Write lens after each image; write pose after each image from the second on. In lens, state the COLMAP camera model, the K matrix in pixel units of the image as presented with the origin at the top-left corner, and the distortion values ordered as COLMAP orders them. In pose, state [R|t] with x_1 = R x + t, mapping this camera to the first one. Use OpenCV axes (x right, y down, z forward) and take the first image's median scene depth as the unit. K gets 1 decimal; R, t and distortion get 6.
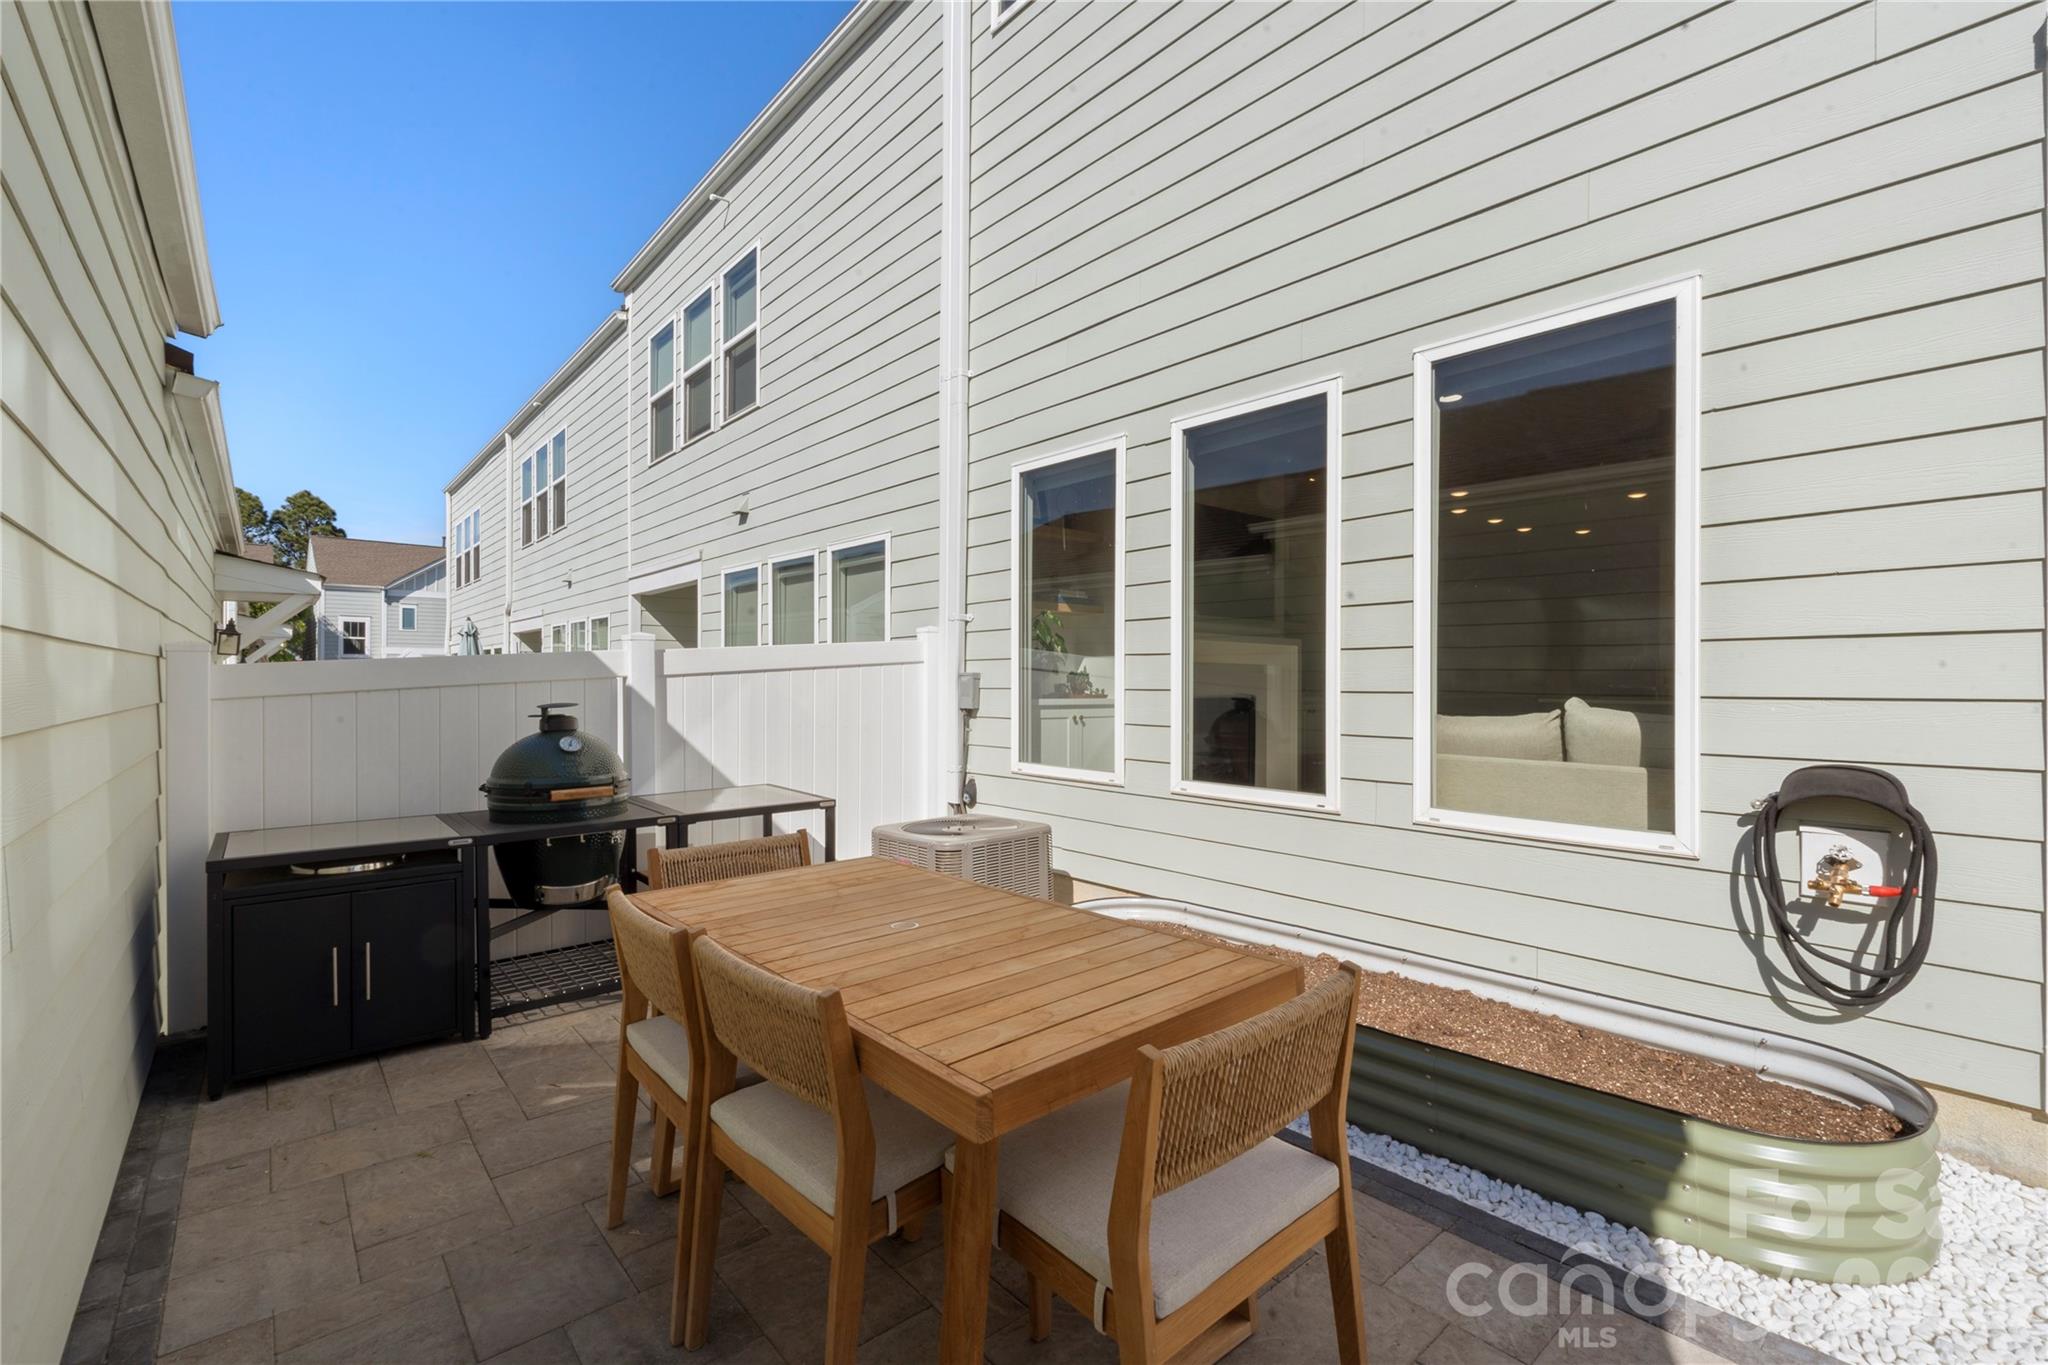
lens RADIAL K [[887.4, 0, 1034.0], [0, 887.4, 684.5], [0, 0, 1]] dist [-0.001189, 0.000089]
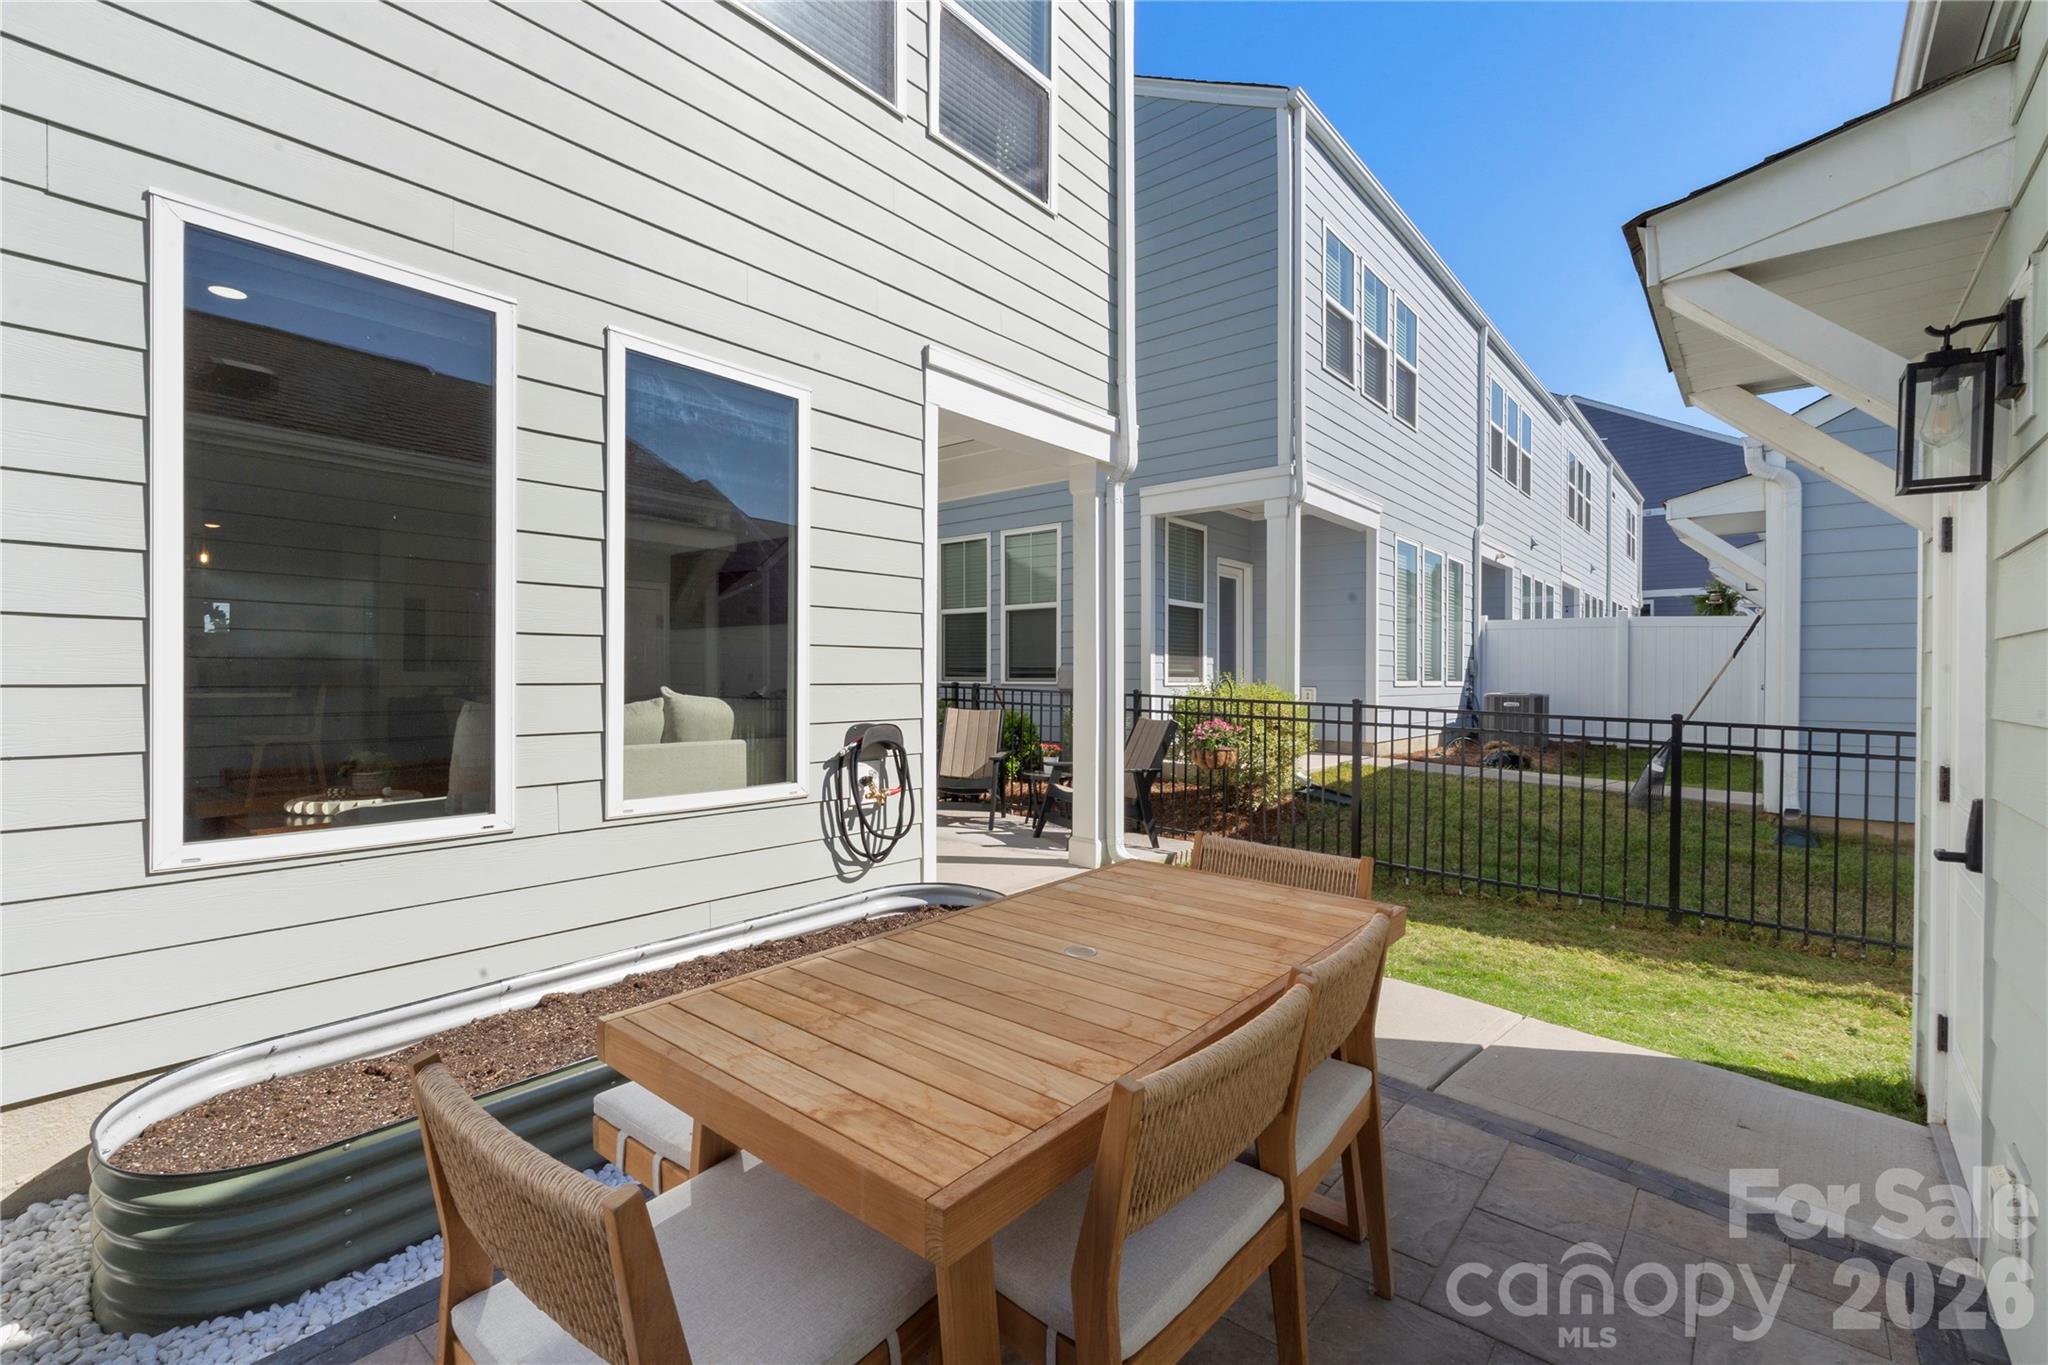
lens RADIAL K [[887.4, 0, 1034.0], [0, 887.4, 684.5], [0, 0, 1]] dist [-0.001189, 0.000089]
pose [[-0.157272, -0.010998, 0.987494, -0.238991], [-0.003355, 0.999938, 0.010603, -0.000713], [-0.987550, -0.001645, -0.157299, 0.281549]]
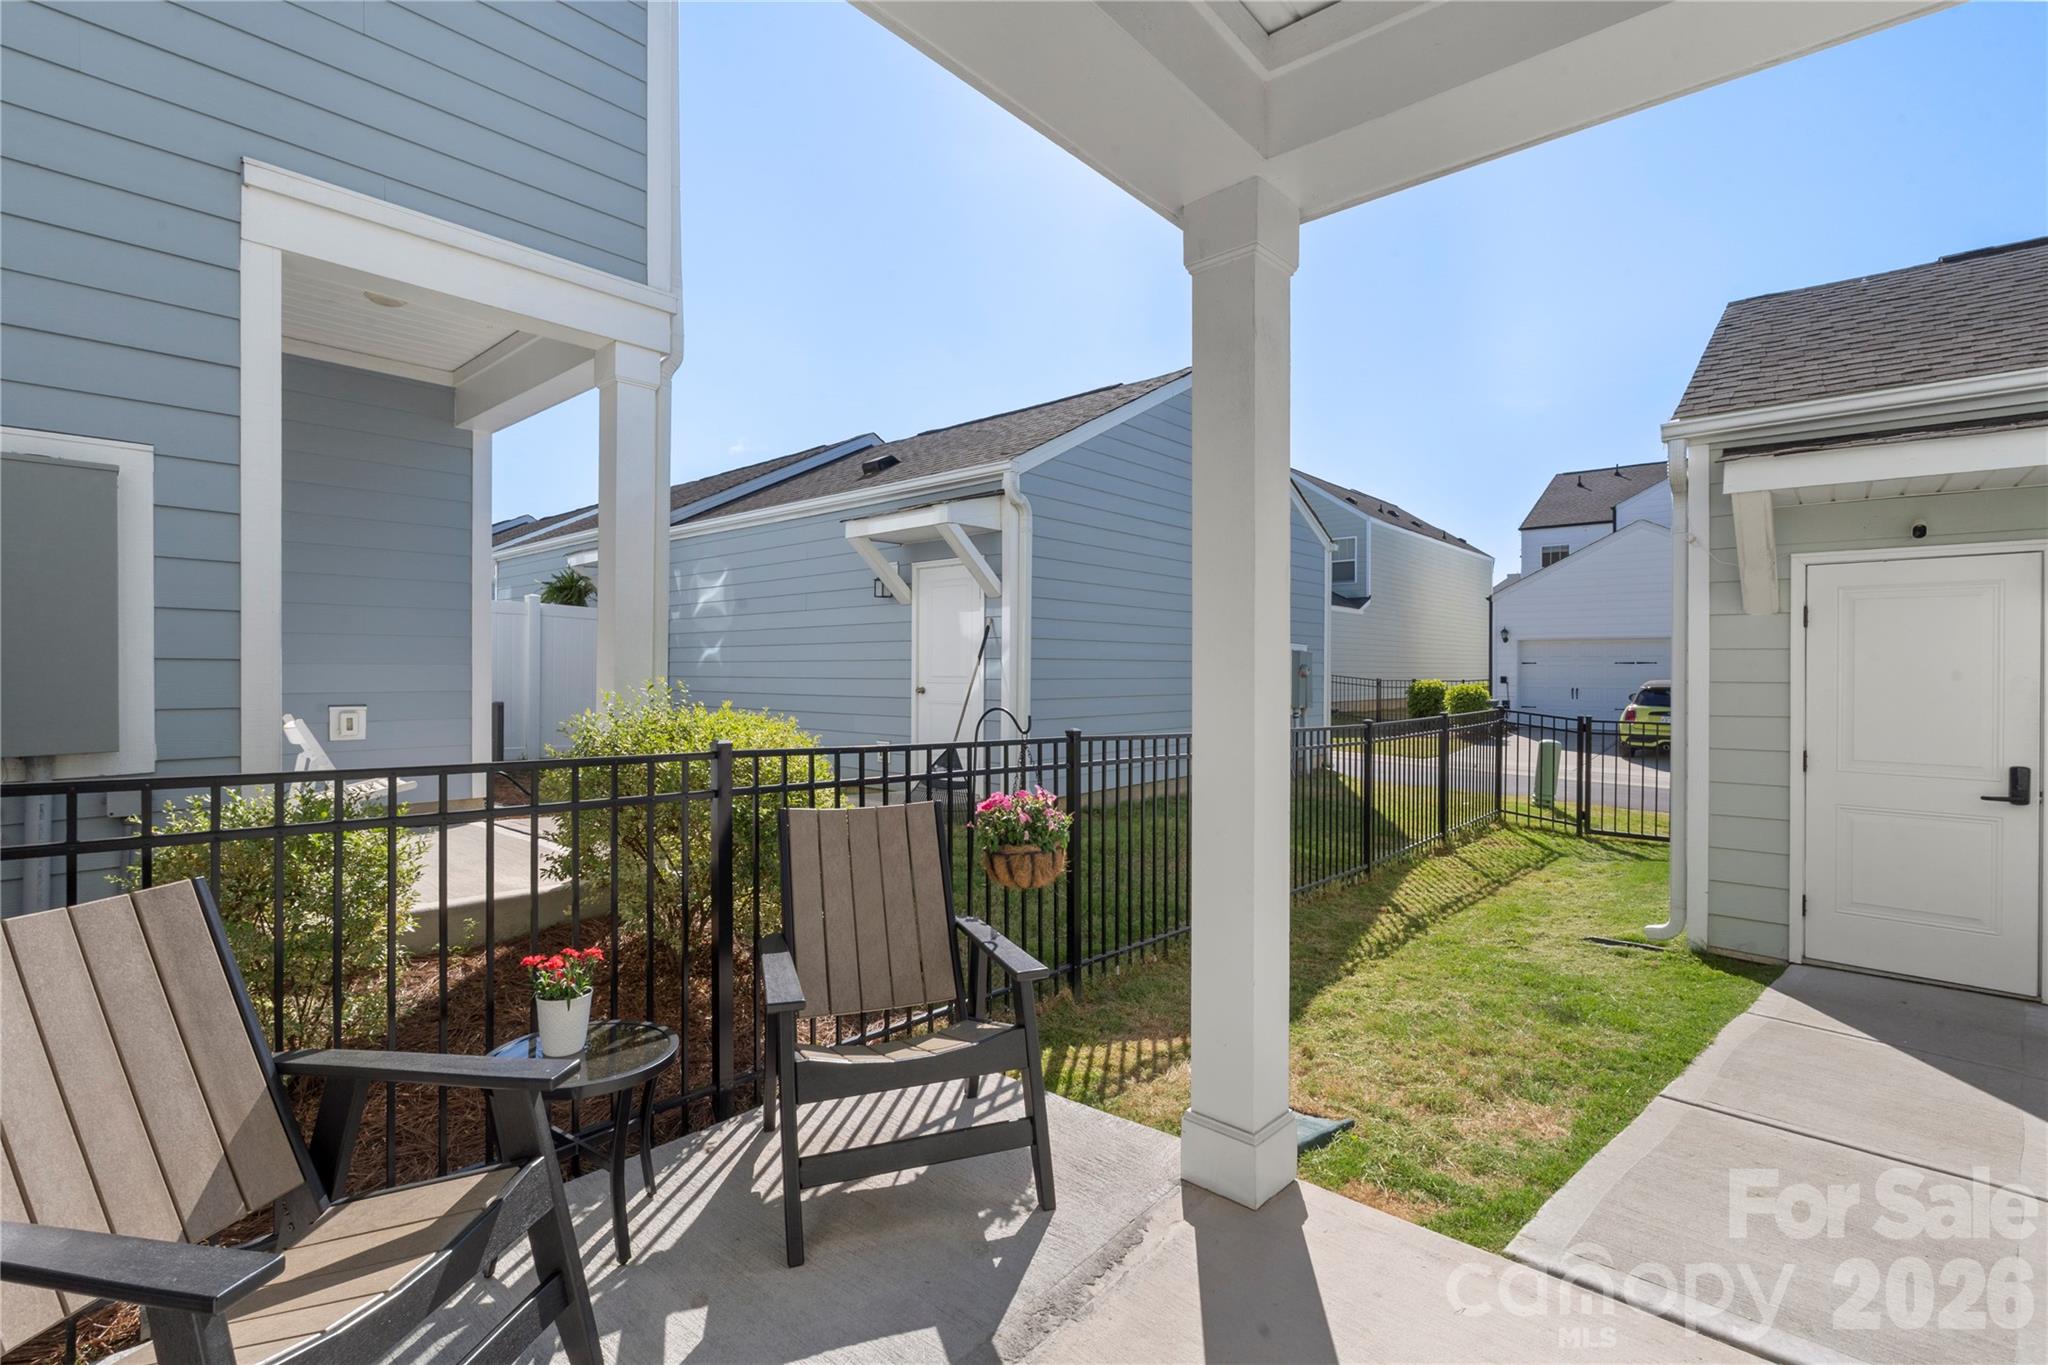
lens RADIAL K [[921.9, 0, 1018.2], [0, 921.9, 671.2], [0, 0, 1]] dist [-0.000460, -0.000194]
pose [[-0.991812, -0.011388, -0.127196, 0.556749], [-0.010639, 0.999922, -0.006569, -0.011838], [0.127261, -0.005162, -0.991856, 0.412565]]
